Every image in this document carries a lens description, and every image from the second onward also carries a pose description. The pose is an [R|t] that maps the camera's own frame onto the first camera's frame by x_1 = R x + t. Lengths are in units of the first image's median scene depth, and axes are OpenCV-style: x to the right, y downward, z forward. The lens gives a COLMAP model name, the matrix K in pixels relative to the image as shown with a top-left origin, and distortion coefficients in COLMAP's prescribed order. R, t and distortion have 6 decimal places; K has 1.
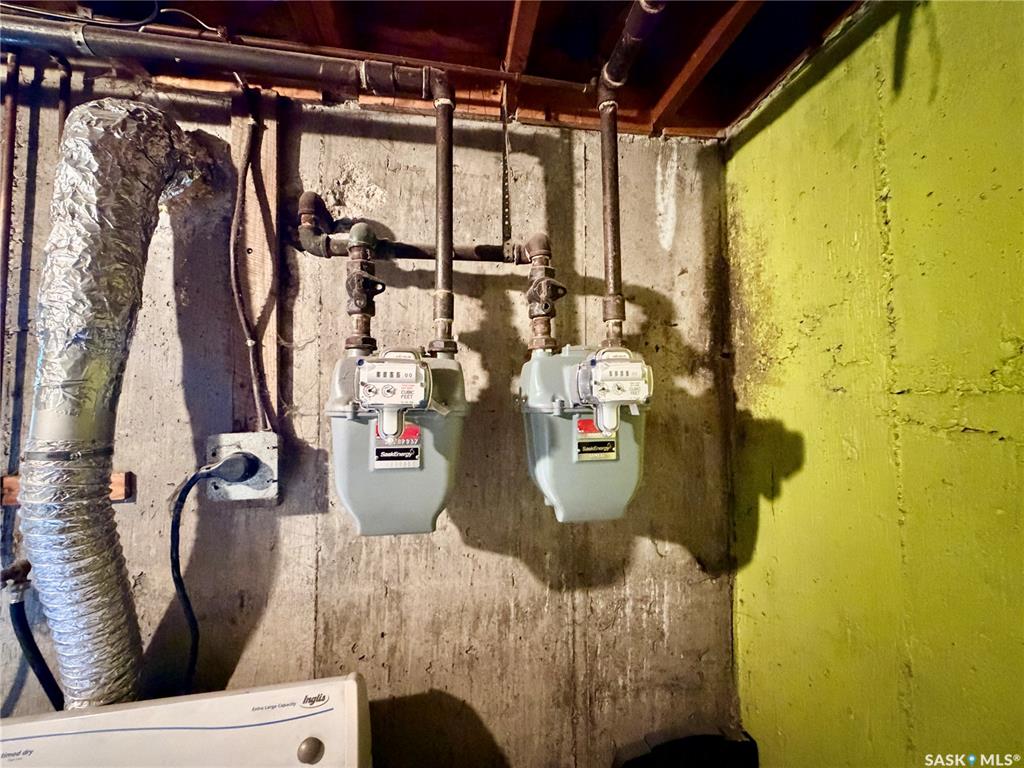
lens RADIAL K [[408.5, 0, 512.3], [0, 408.5, 381.6], [0, 0, 1]] dist [-0.002388, 0.000275]
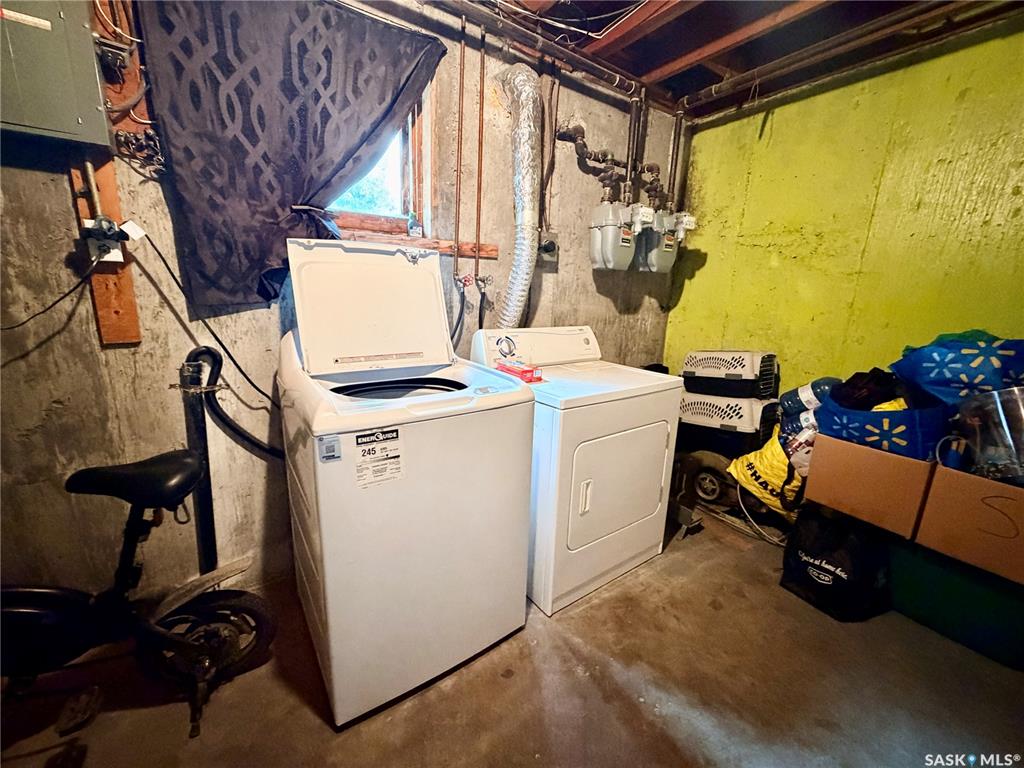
lens RADIAL K [[408.5, 0, 511.2], [0, 408.5, 385.4], [0, 0, 1]] dist [-0.002388, 0.000275]
pose [[0.906509, -0.054930, 0.418598, -1.611534], [-0.064266, 0.961992, 0.265408, 0.310930], [-0.417266, -0.267496, 0.868524, -1.058743]]
